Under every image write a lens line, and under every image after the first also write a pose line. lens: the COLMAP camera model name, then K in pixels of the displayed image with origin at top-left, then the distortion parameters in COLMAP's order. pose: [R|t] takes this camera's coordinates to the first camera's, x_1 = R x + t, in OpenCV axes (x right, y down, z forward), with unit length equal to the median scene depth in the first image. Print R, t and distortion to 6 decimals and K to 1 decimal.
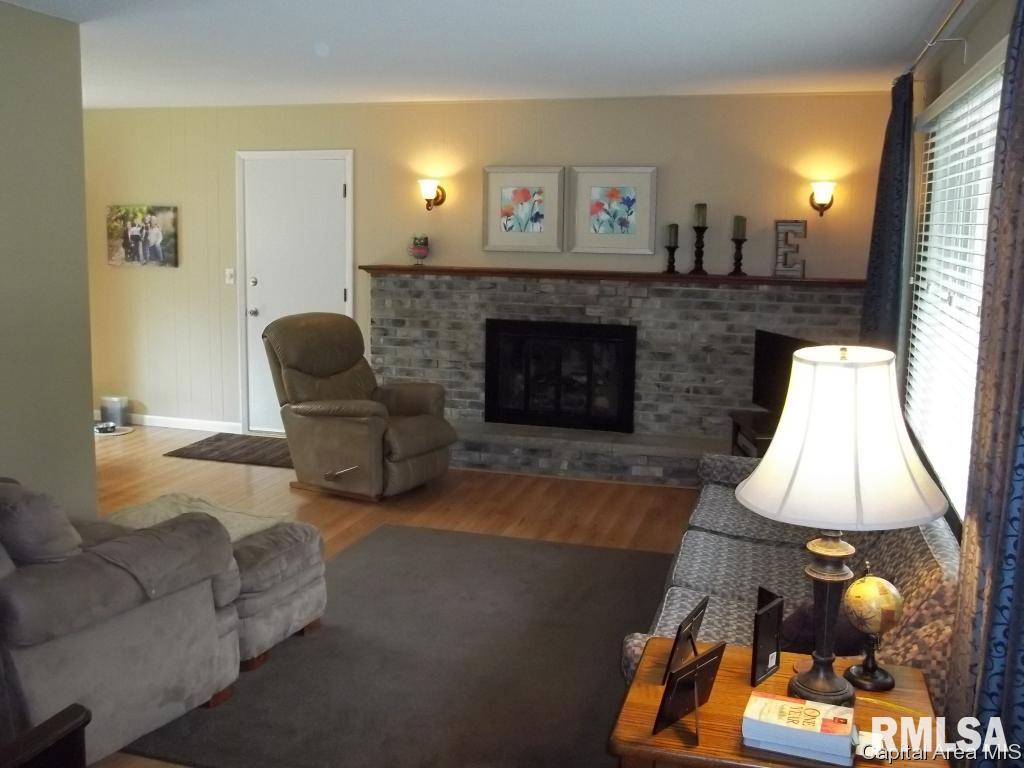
lens RADIAL K [[1017.6, 0, 512.4], [0, 1017.6, 385.2], [0, 0, 1]] dist [-0.043191, 0.000000]
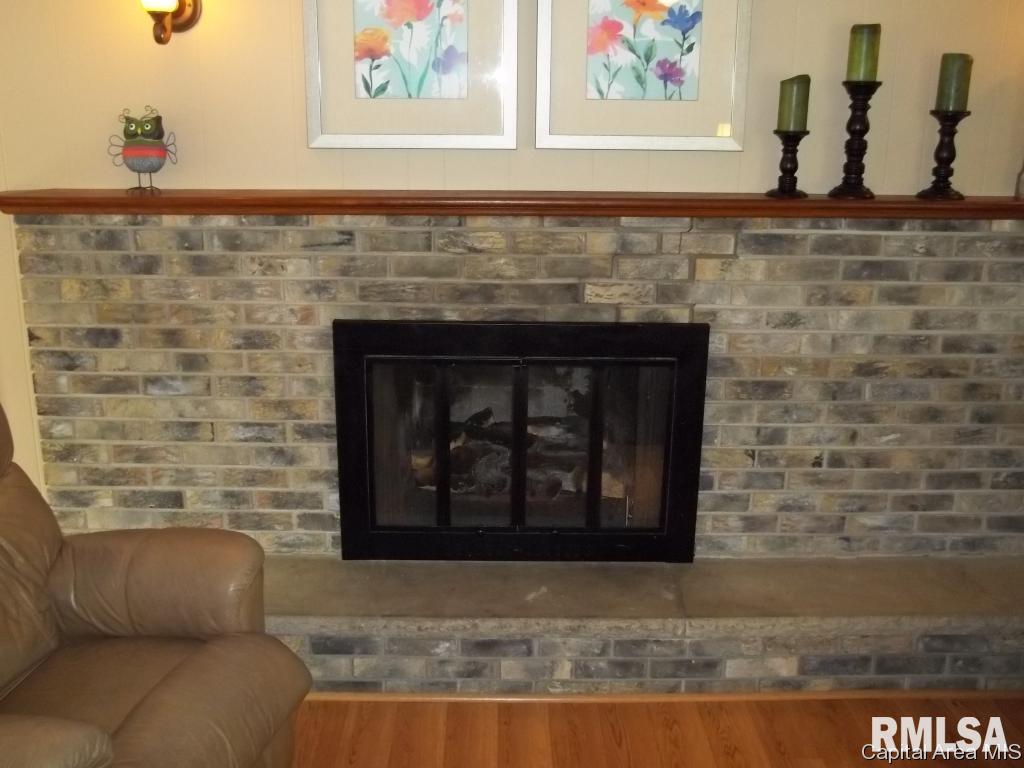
lens RADIAL K [[1017.6, 0, 509.9], [0, 1017.6, 377.0], [0, 0, 1]] dist [-0.043191, 0.000000]
pose [[0.959446, -0.084265, 0.269005, -0.070871], [0.052788, 0.991103, 0.122184, -0.091344], [-0.276907, -0.103028, 0.955357, 0.613149]]
